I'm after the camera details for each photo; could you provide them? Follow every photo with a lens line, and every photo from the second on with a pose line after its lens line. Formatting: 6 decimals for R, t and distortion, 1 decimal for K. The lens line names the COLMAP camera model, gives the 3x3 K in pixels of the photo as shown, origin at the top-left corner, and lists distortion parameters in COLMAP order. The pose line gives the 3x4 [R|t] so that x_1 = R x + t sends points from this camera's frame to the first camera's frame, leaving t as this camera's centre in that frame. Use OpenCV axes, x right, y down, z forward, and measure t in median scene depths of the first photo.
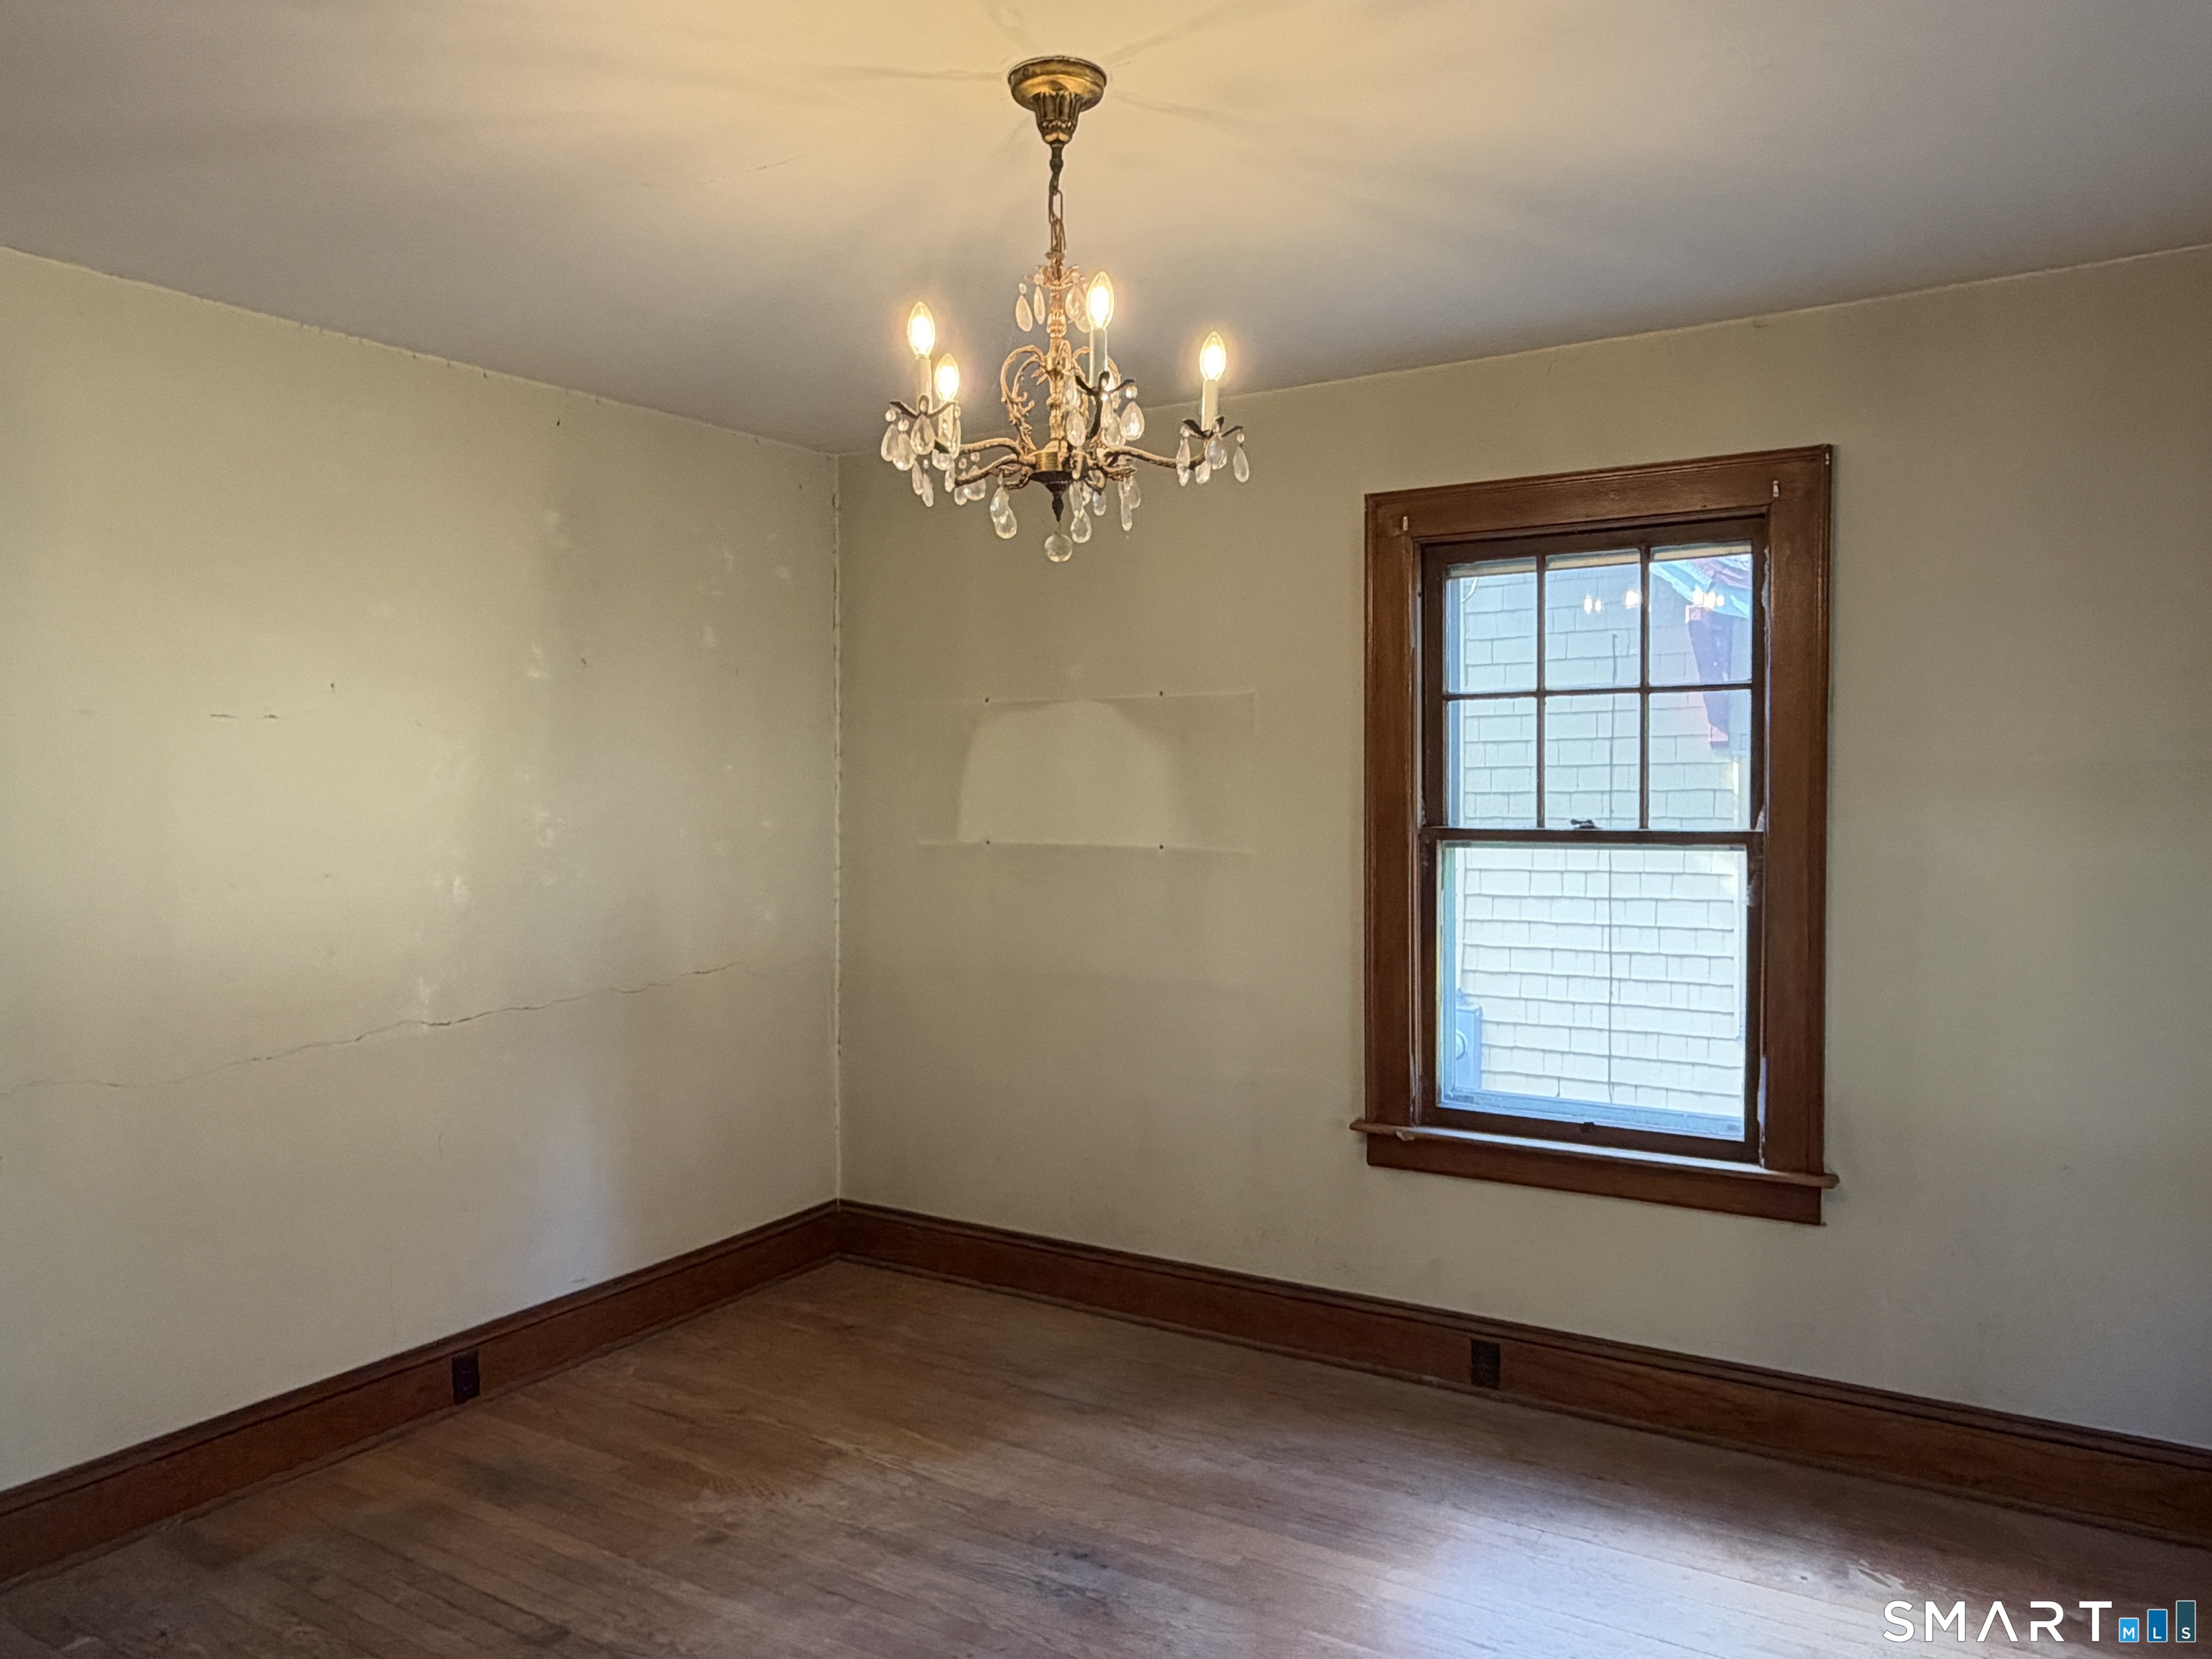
lens RADIAL K [[1565.6, 0, 1086.9], [0, 1565.6, 821.2], [0, 0, 1]] dist [-0.005622, 0.004750]
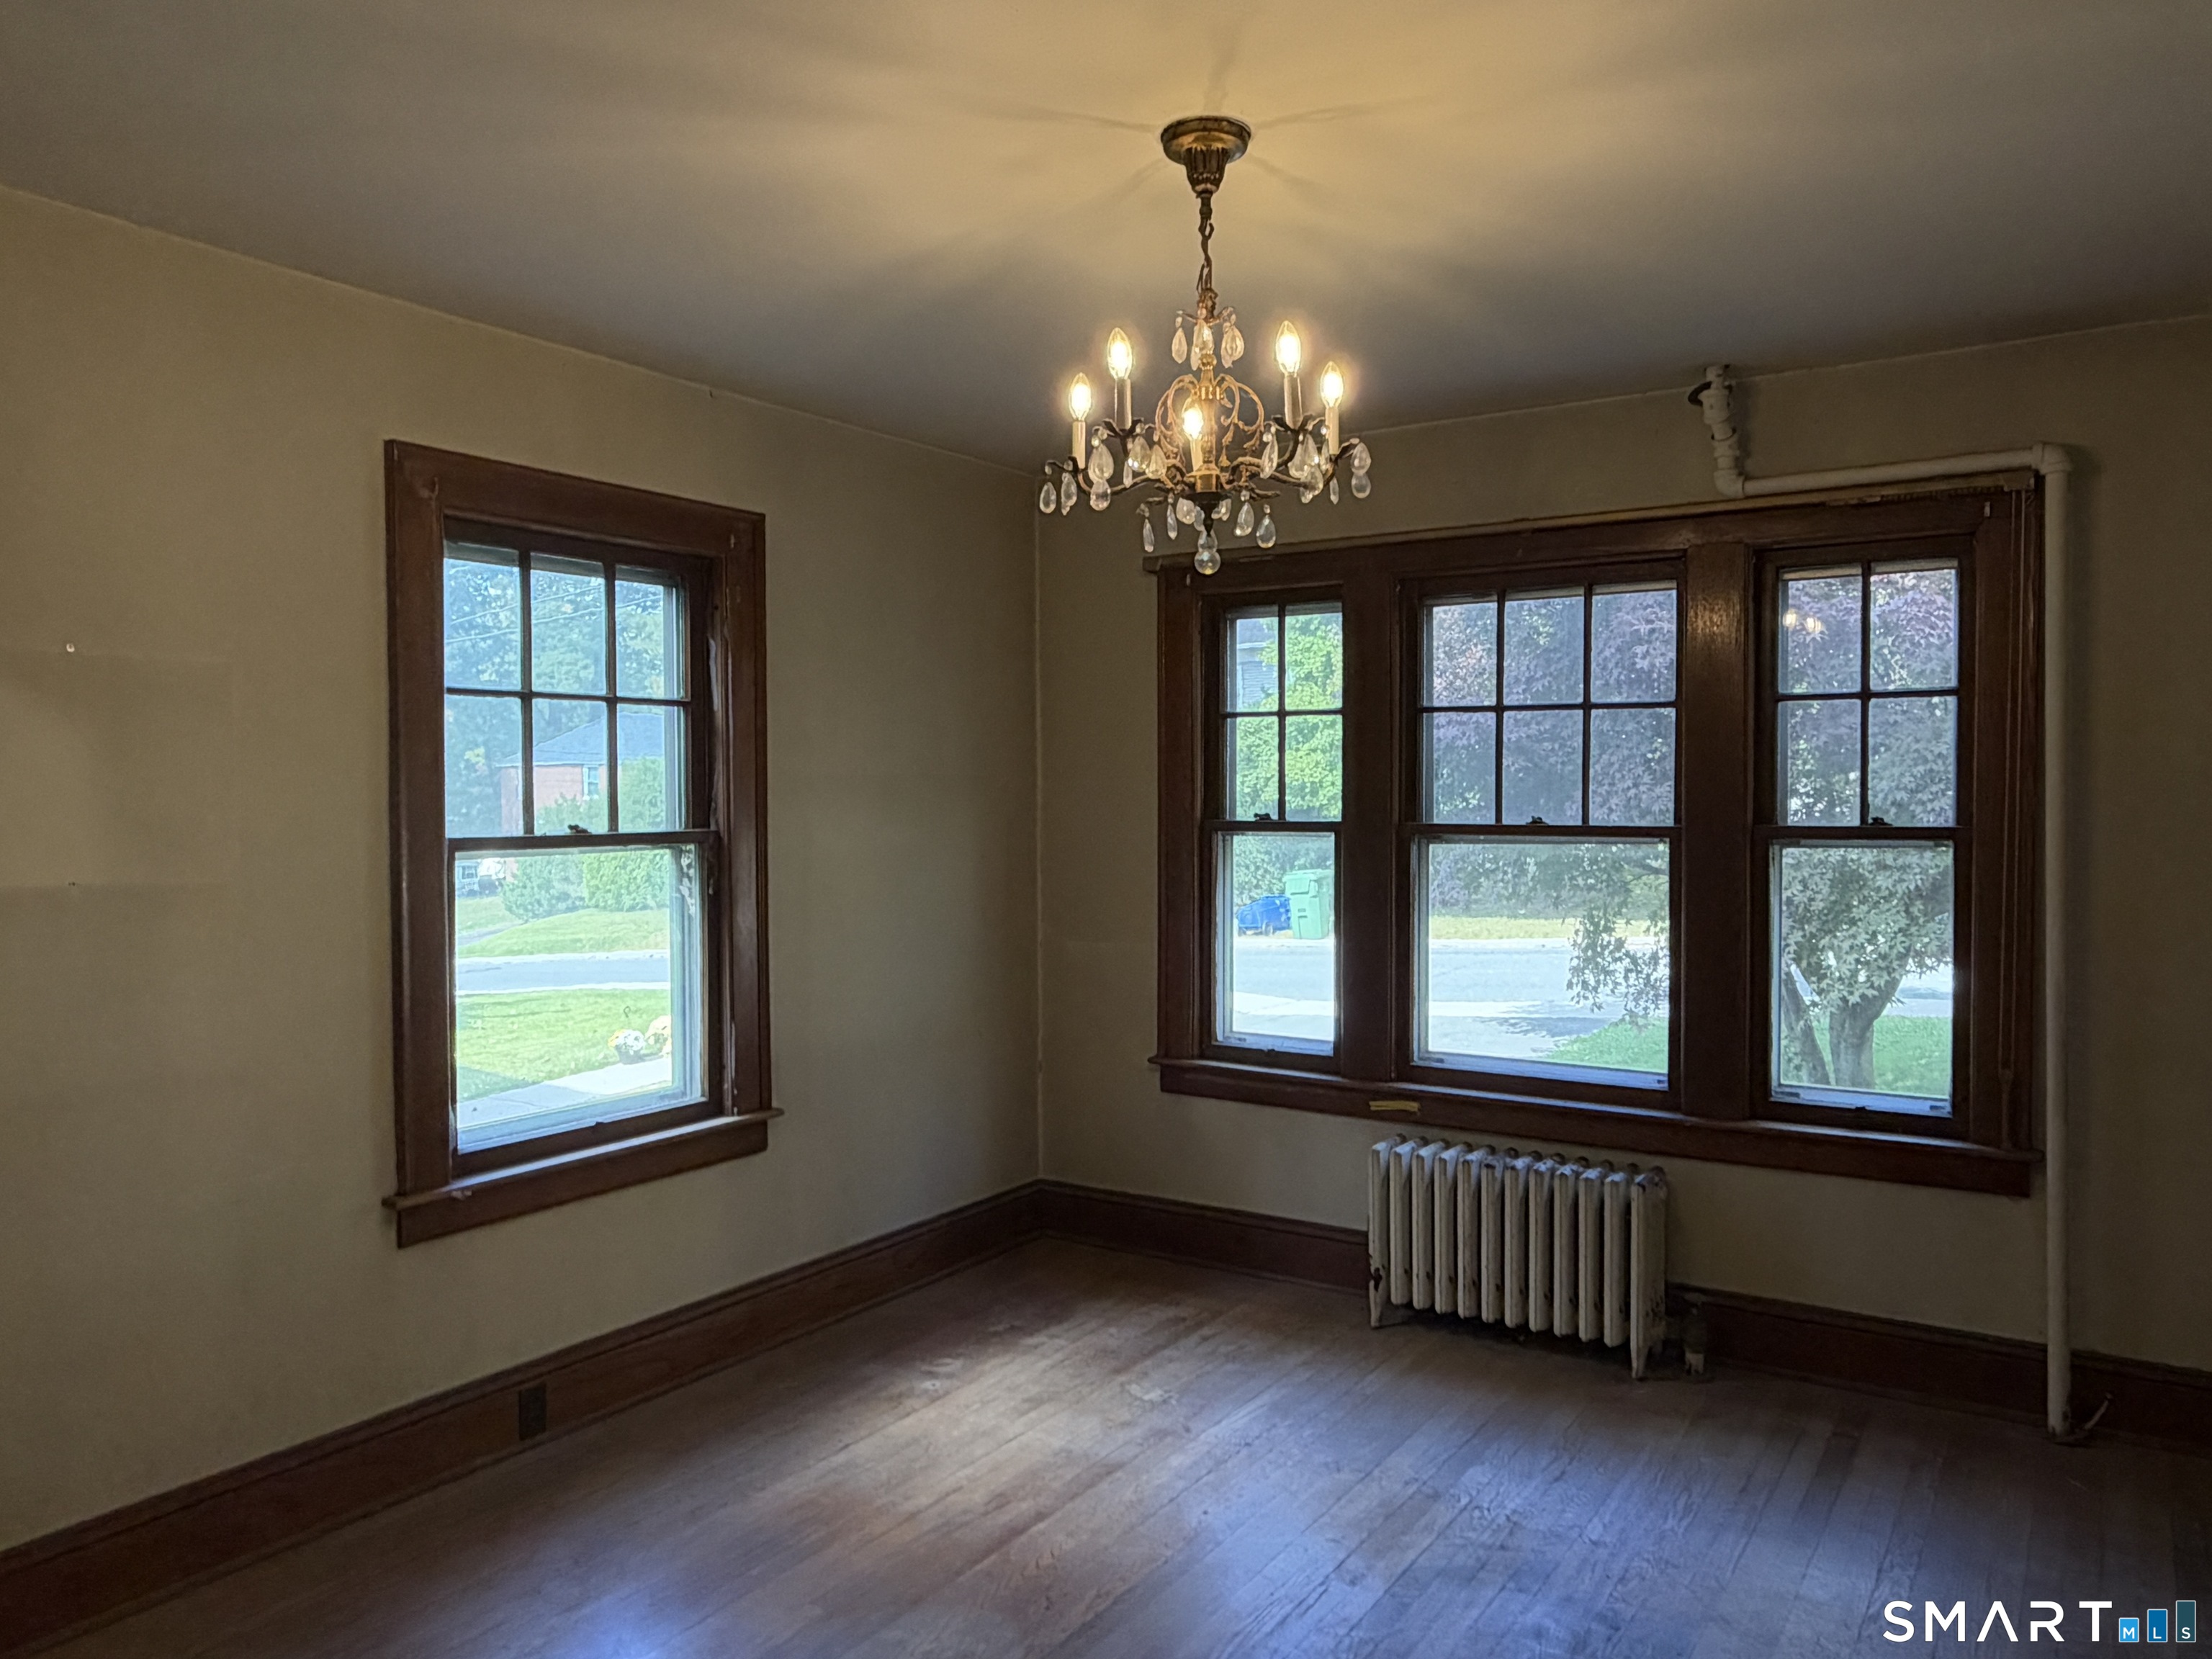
lens RADIAL K [[1565.6, 0, 1103.0], [0, 1565.6, 836.4], [0, 0, 1]] dist [-0.005622, 0.004750]
pose [[0.011834, -0.026762, 0.999572, -0.683638], [0.021788, 0.999411, 0.026499, -0.012987], [-0.999693, 0.021465, 0.012410, 0.657608]]
